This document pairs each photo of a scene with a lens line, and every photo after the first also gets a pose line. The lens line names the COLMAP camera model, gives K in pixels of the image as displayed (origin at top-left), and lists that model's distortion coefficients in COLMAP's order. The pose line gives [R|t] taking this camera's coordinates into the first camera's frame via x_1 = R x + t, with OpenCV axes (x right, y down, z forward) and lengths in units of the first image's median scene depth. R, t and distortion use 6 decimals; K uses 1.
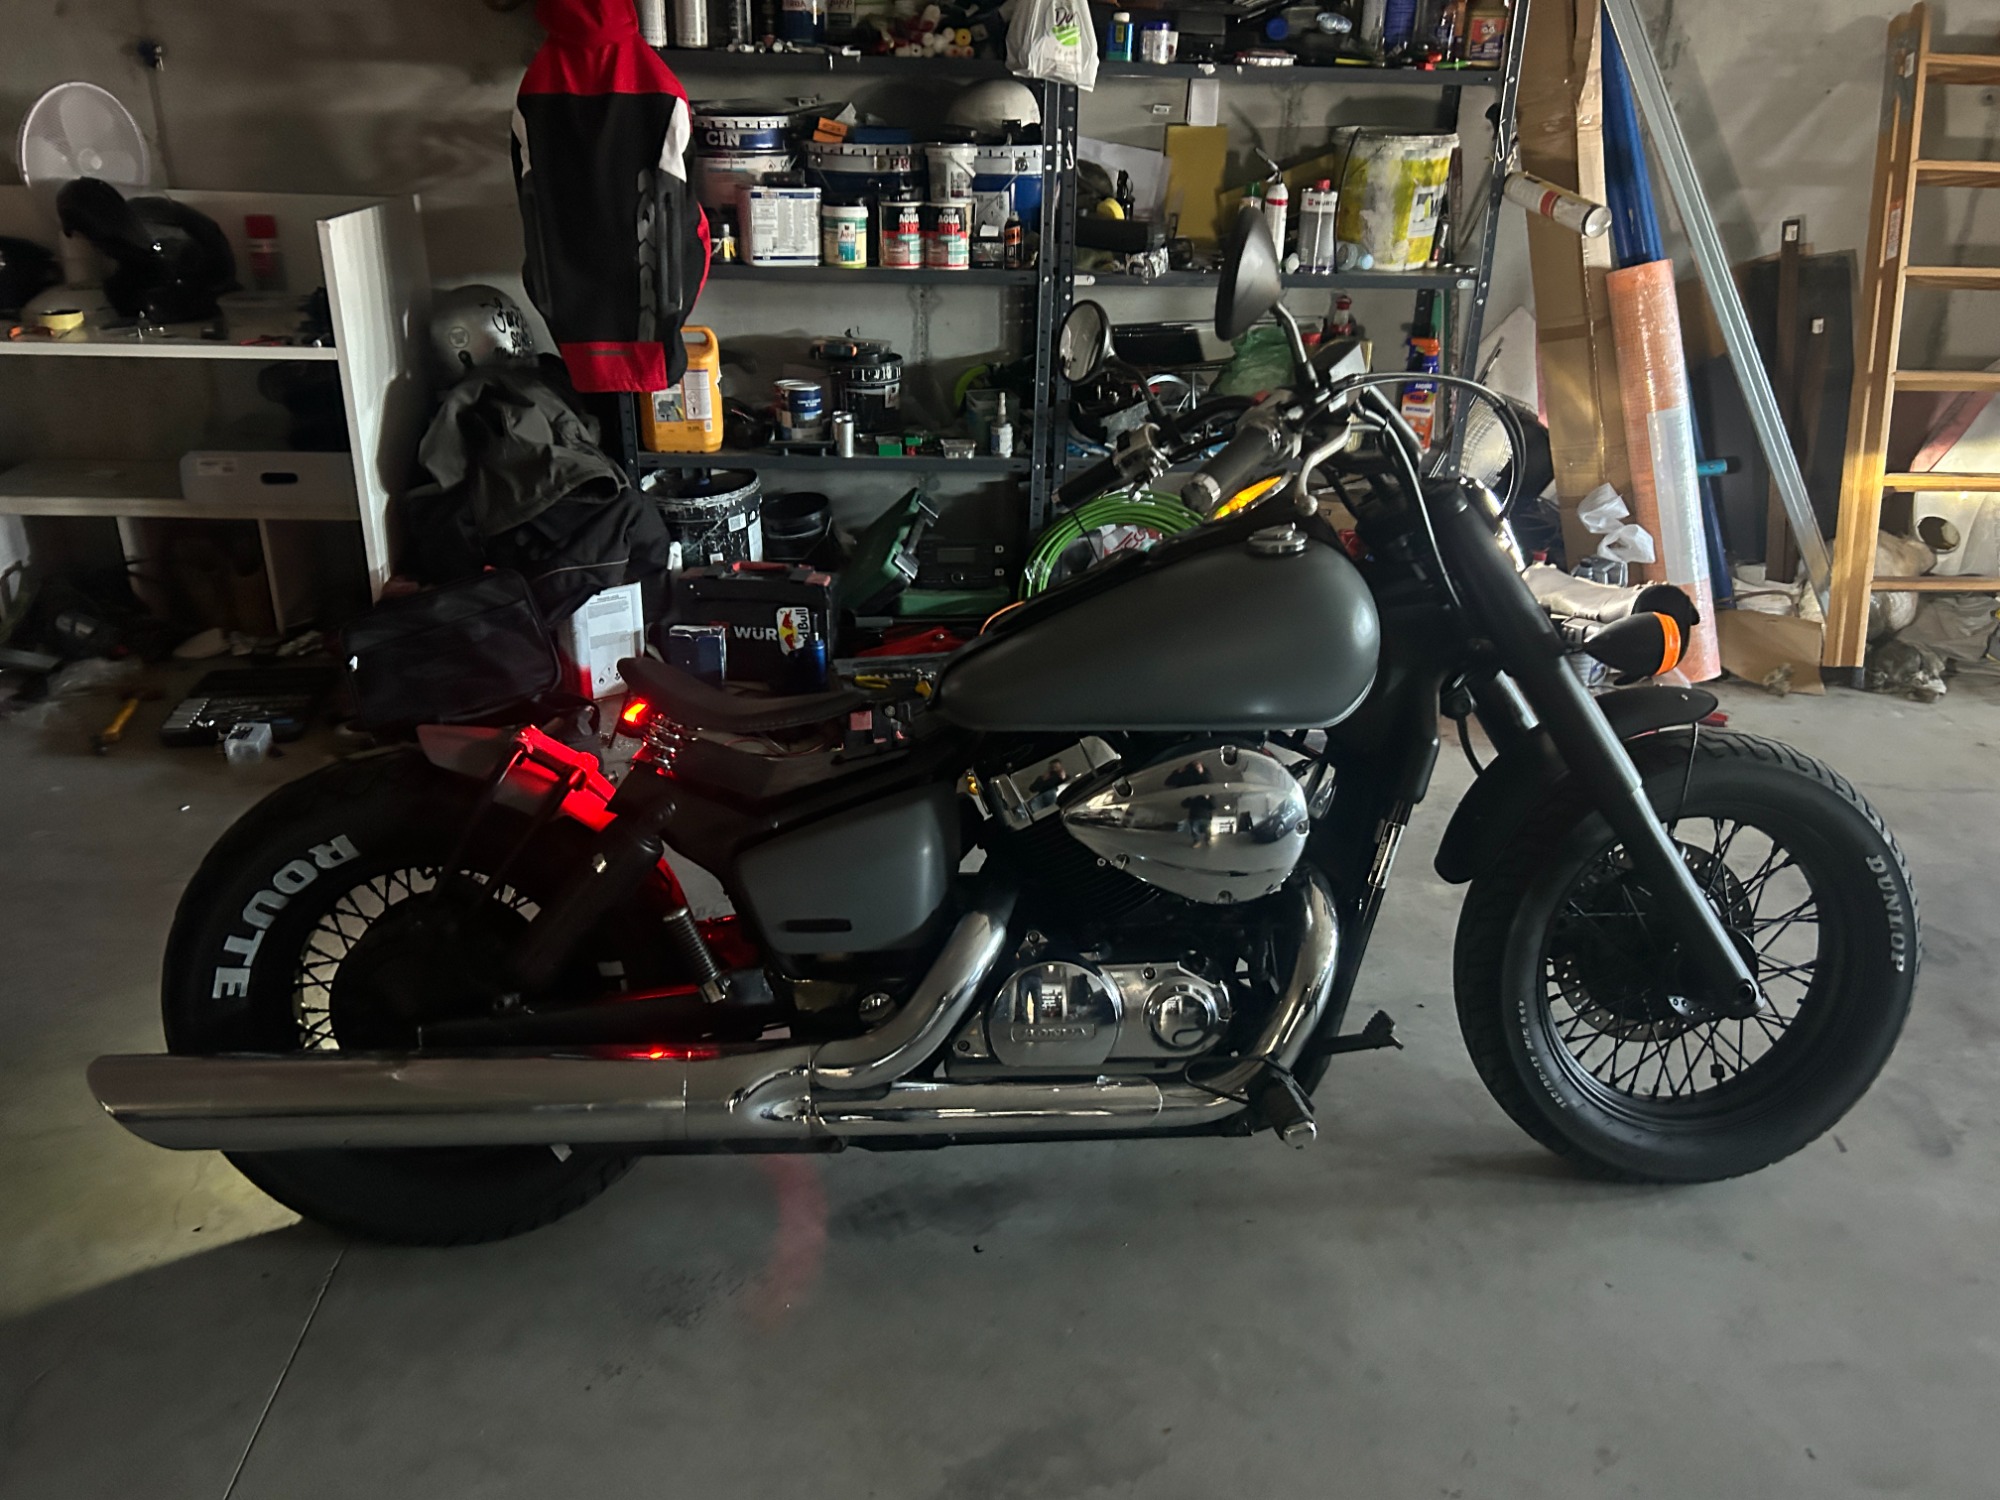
lens RADIAL K [[1512.3, 0, 1000.8], [0, 1512.3, 748.0], [0, 0, 1]] dist [0.022083, -0.043456]
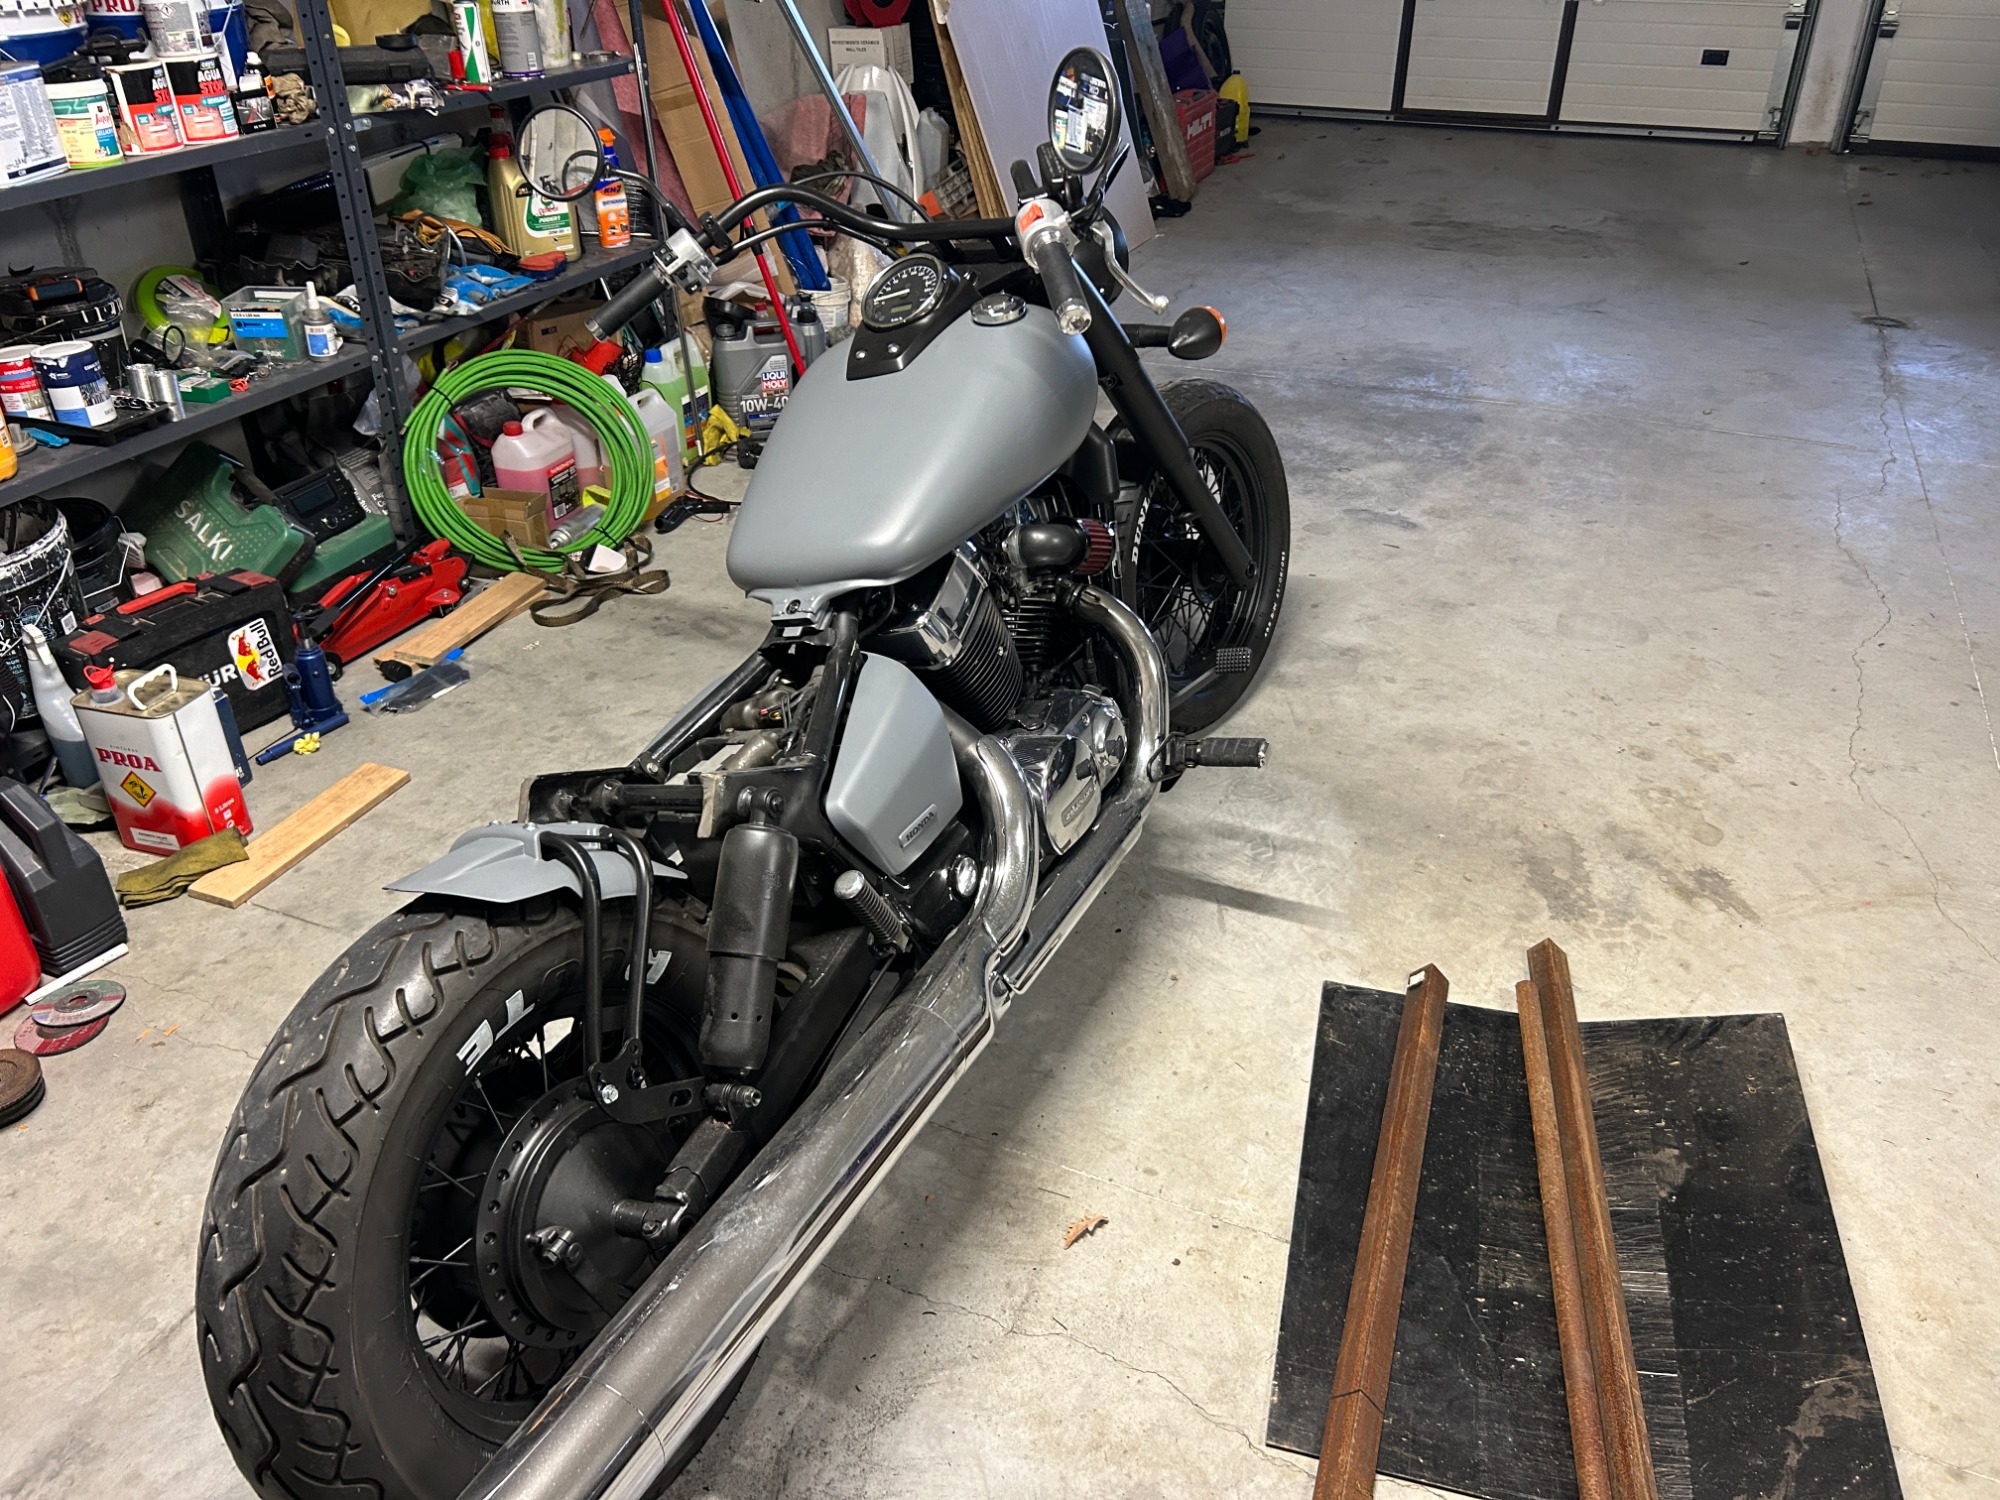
lens RADIAL K [[1512.3, 0, 1000.5], [0, 1512.3, 744.2], [0, 0, 1]] dist [0.022083, -0.043456]
pose [[0.439783, -0.480013, 0.759064, -0.572989], [0.377733, 0.865656, 0.328570, -0.147730], [-0.814806, 0.142224, 0.562017, 0.274154]]
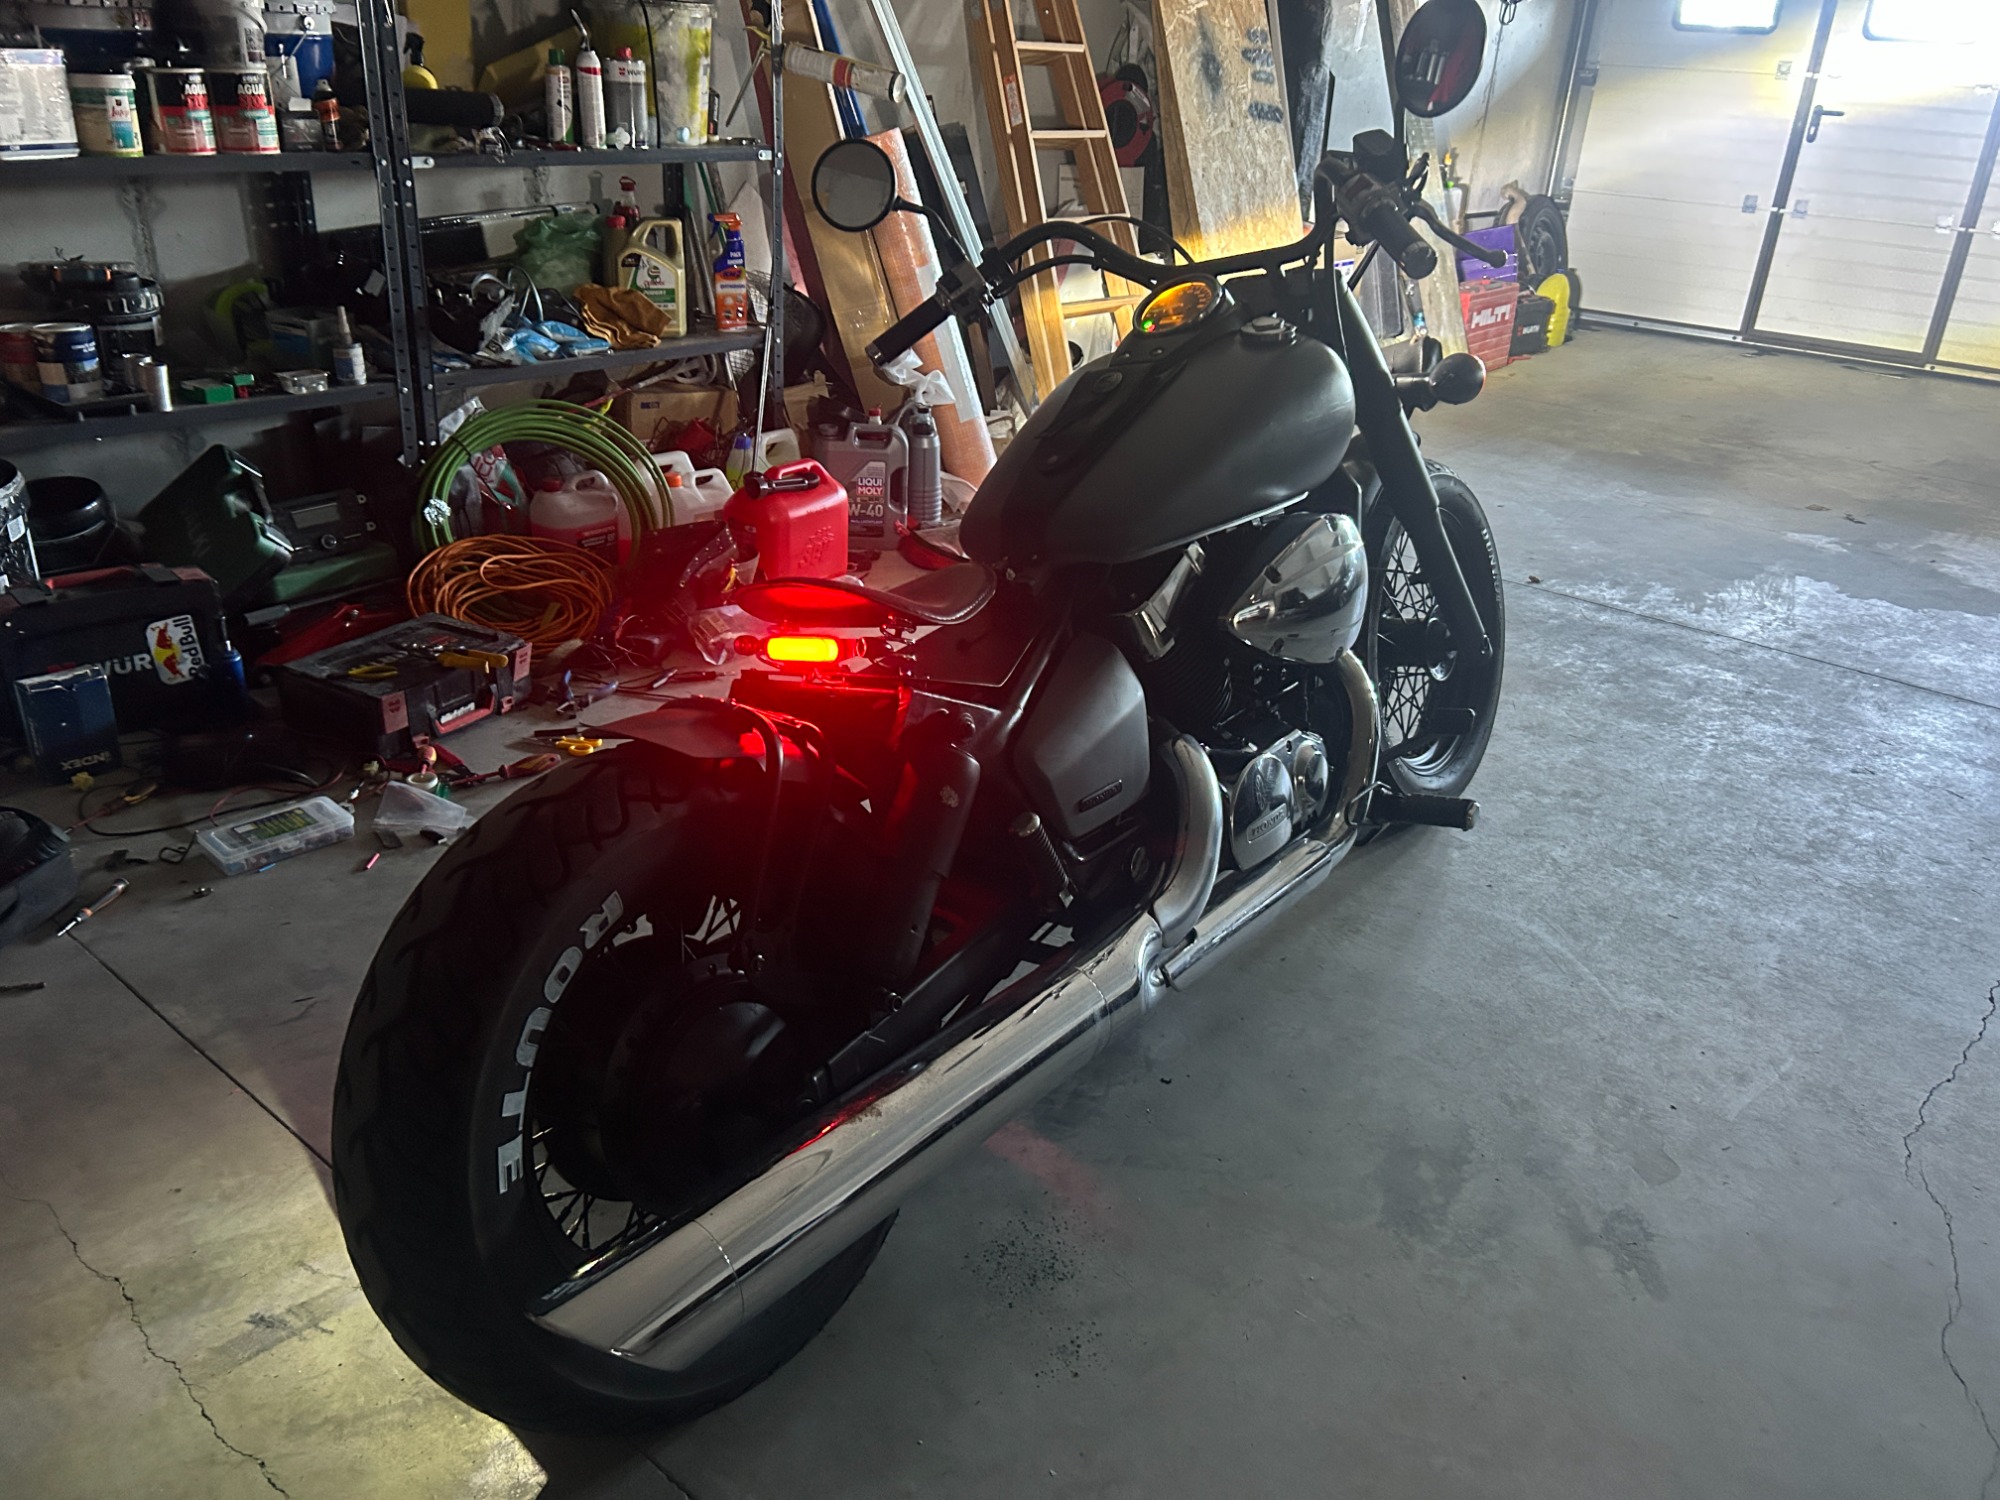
lens RADIAL K [[1512.3, 0, 1010.8], [0, 1512.3, 760.5], [0, 0, 1]] dist [0.022083, -0.043456]
pose [[0.676965, -0.297721, 0.673113, -0.380582], [0.263425, 0.951962, 0.156126, -0.033300], [-0.687260, 0.071623, 0.722872, 0.173320]]
